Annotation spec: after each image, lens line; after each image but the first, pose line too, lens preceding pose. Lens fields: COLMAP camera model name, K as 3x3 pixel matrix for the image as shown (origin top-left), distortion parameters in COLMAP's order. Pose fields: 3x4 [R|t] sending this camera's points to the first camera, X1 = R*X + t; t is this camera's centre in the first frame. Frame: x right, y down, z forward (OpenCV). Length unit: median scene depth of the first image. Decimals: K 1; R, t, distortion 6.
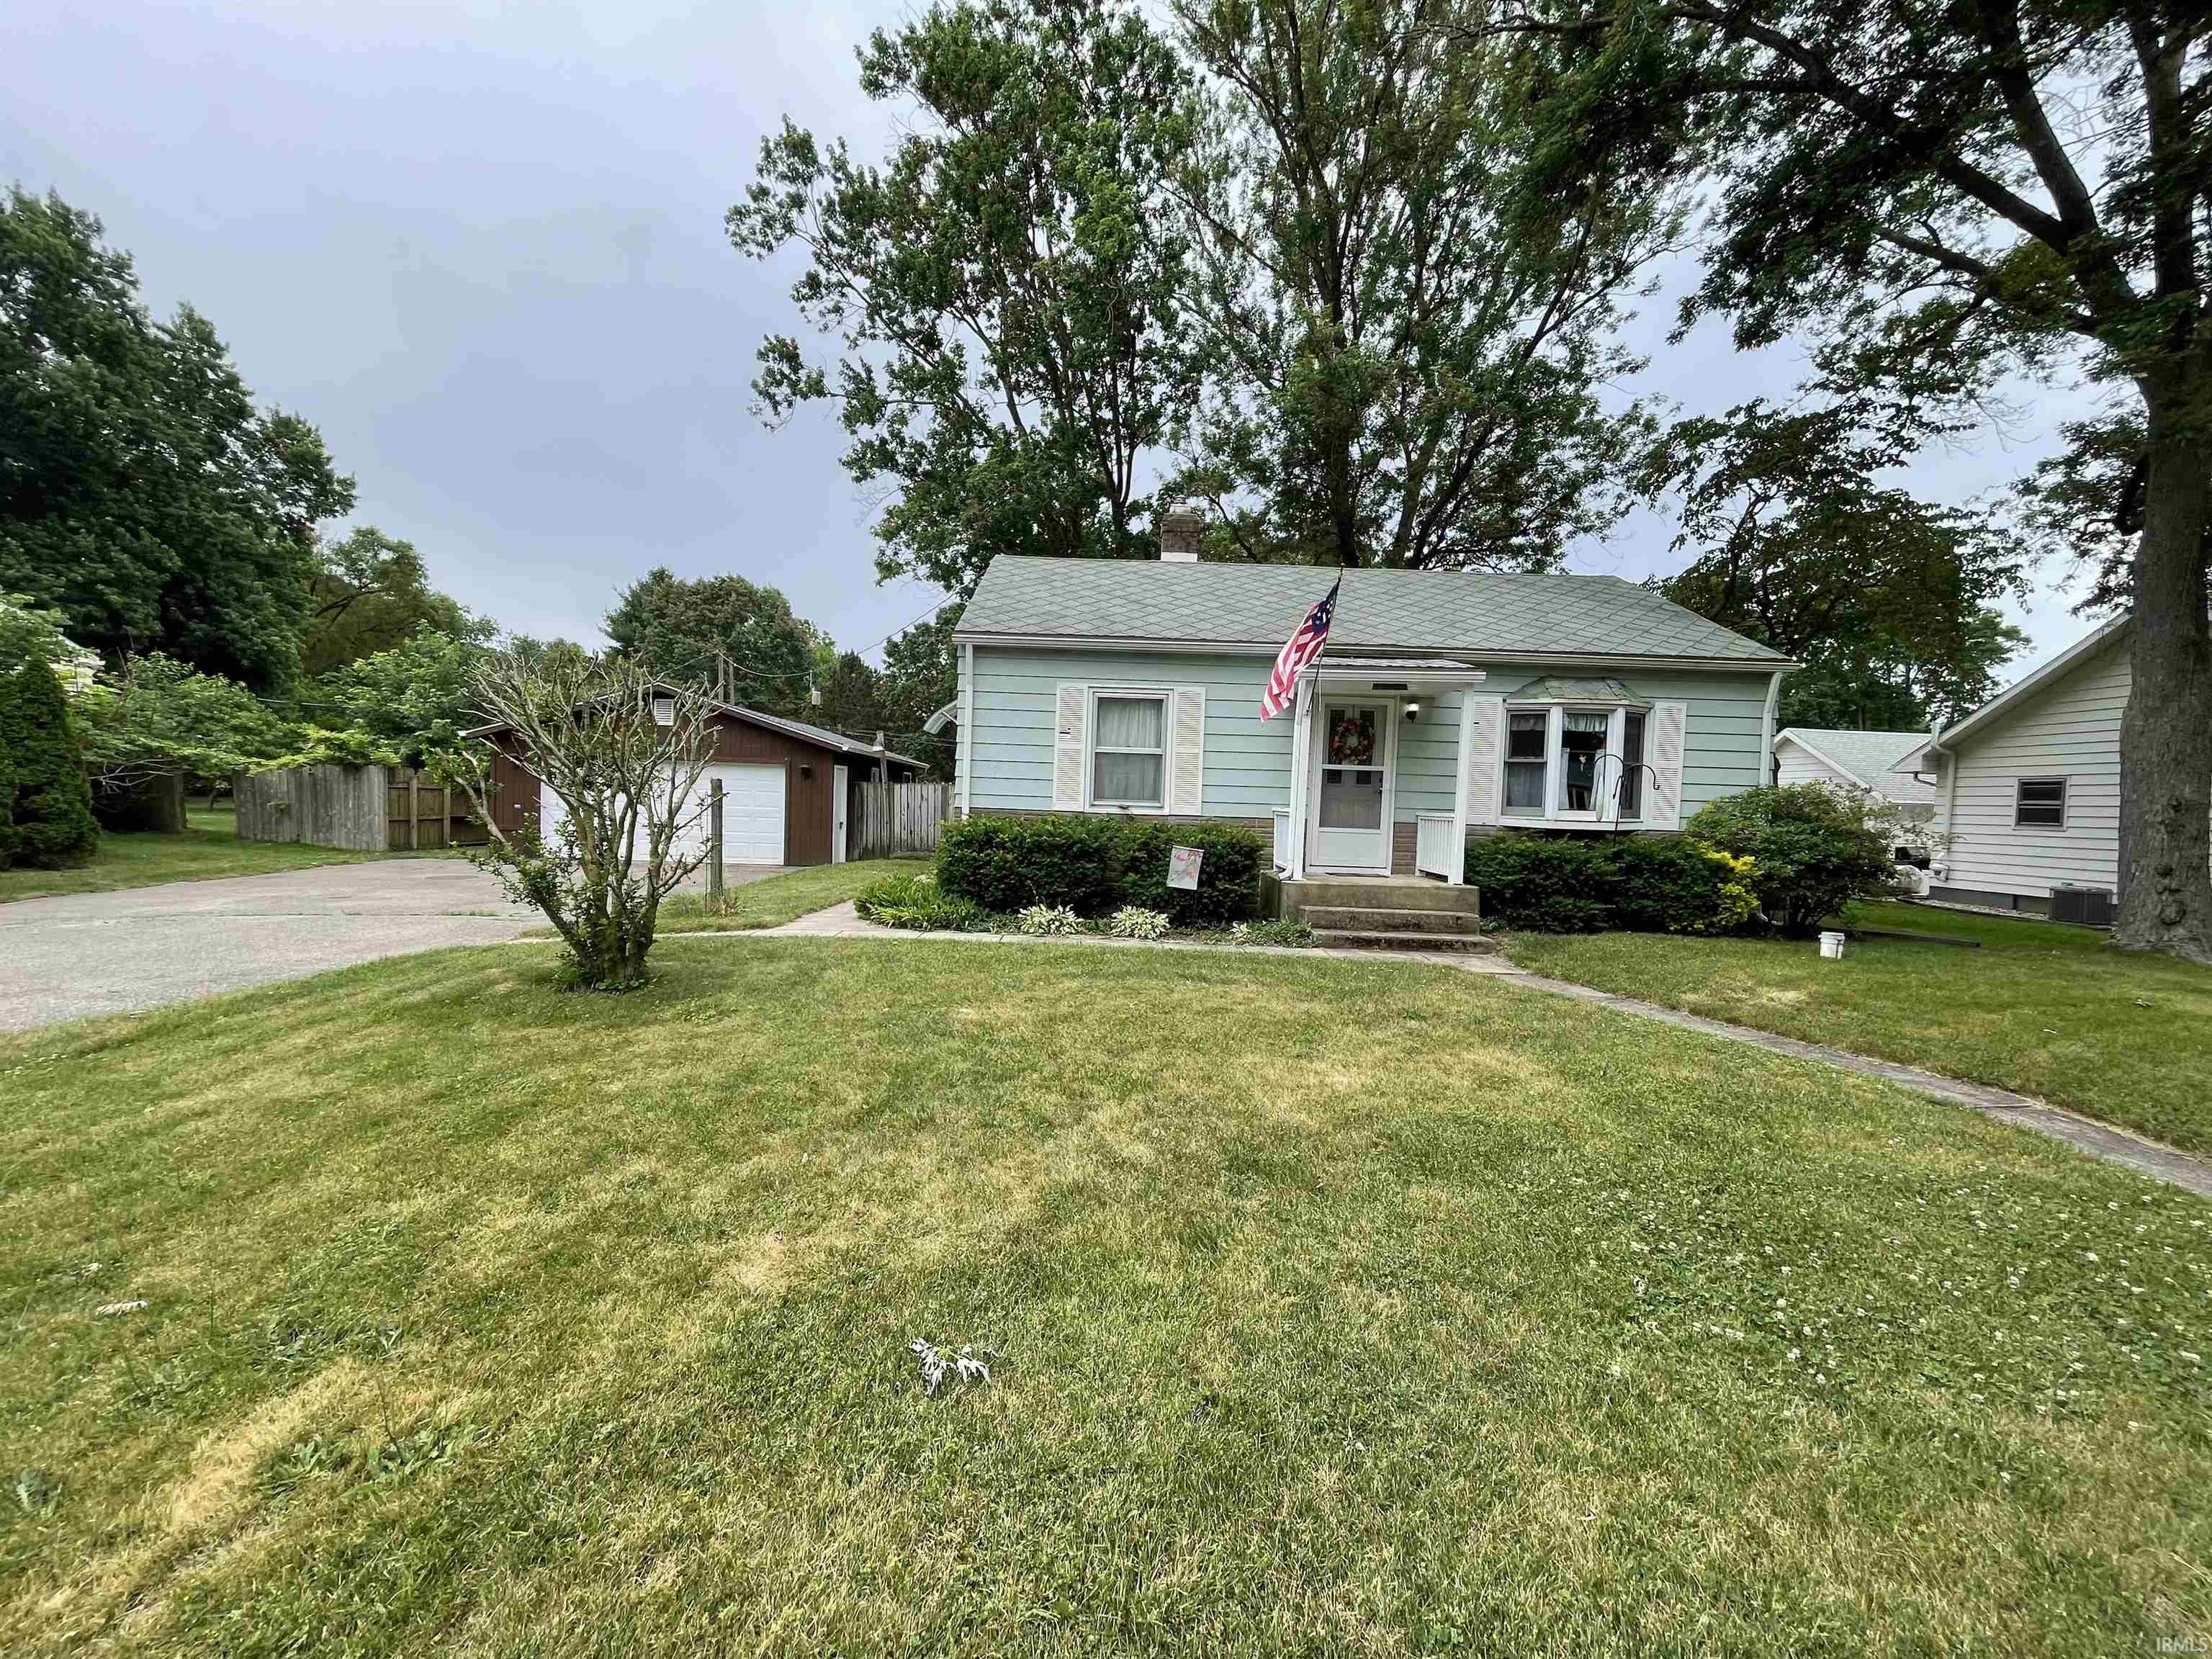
lens RADIAL K [[884.7, 0, 1101.9], [0, 884.7, 840.2], [0, 0, 1]] dist [-0.003950, 0.000115]
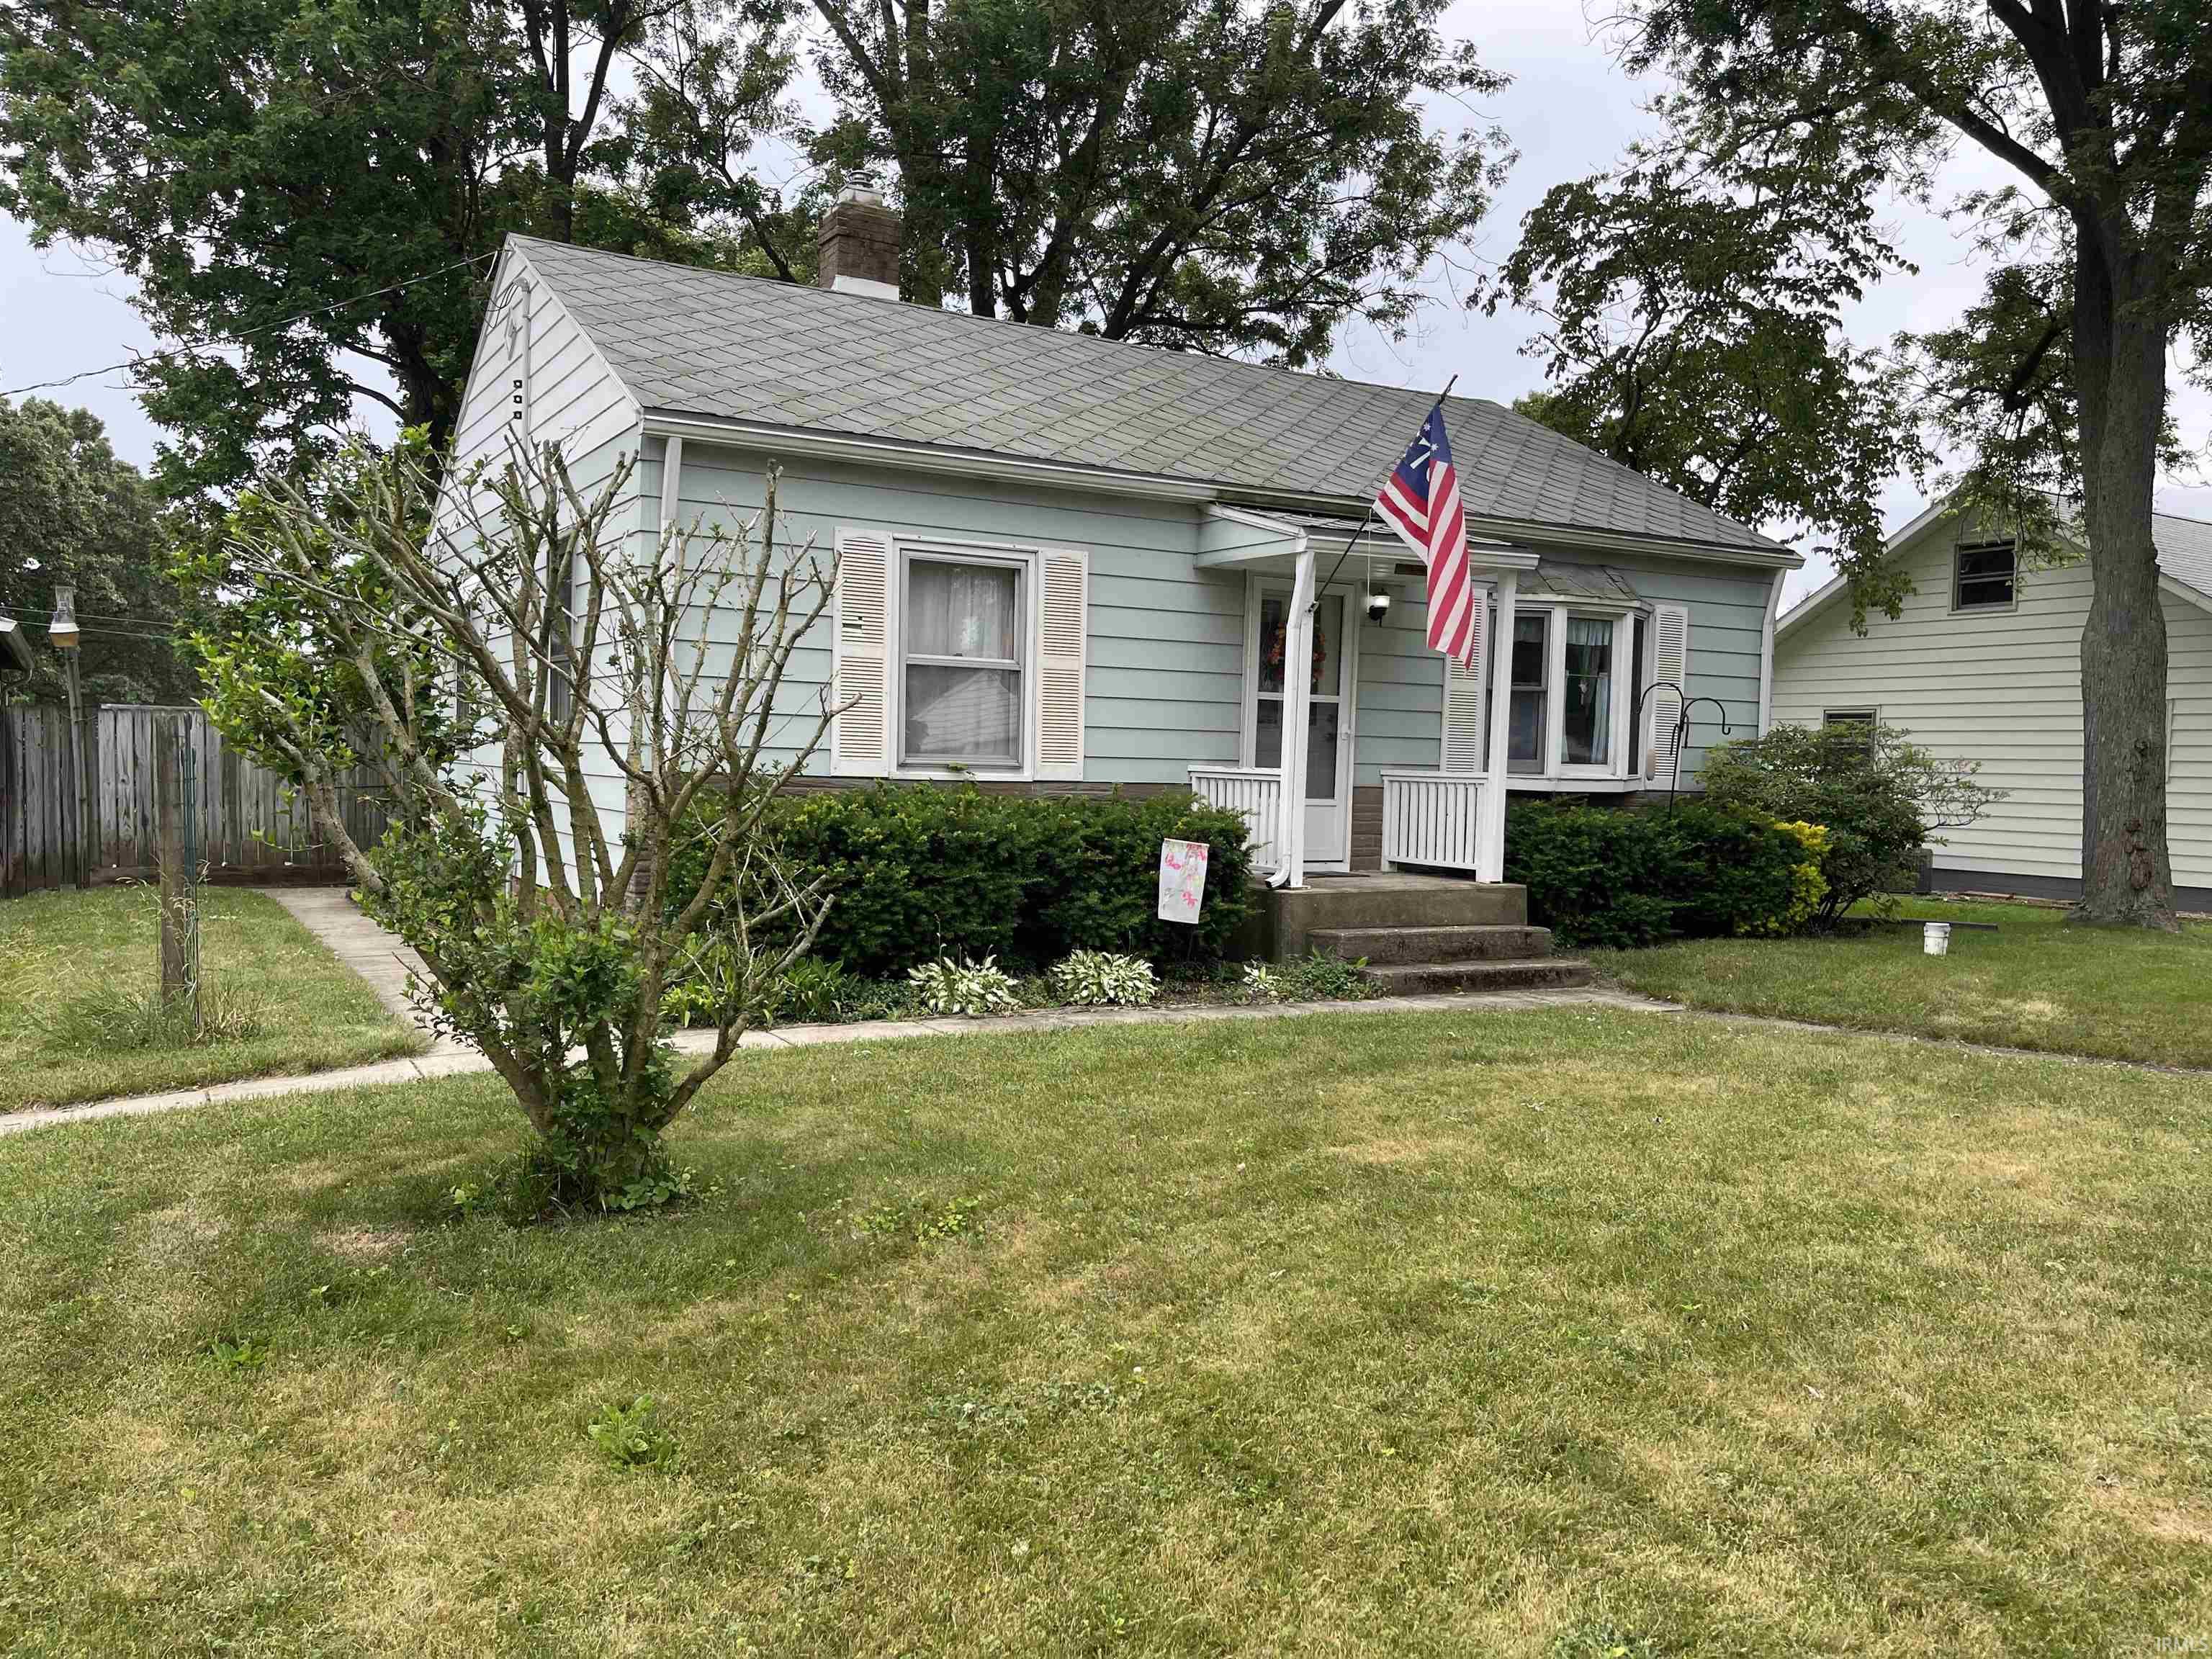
lens RADIAL K [[1653.9, 0, 1105.4], [0, 1653.9, 868.0], [0, 0, 1]] dist [0.007235, 0.000411]
pose [[0.870516, -0.043252, 0.490236, -0.424566], [0.026565, 0.998808, 0.040952, -0.017025], [-0.491423, -0.022626, 0.870627, 0.091493]]
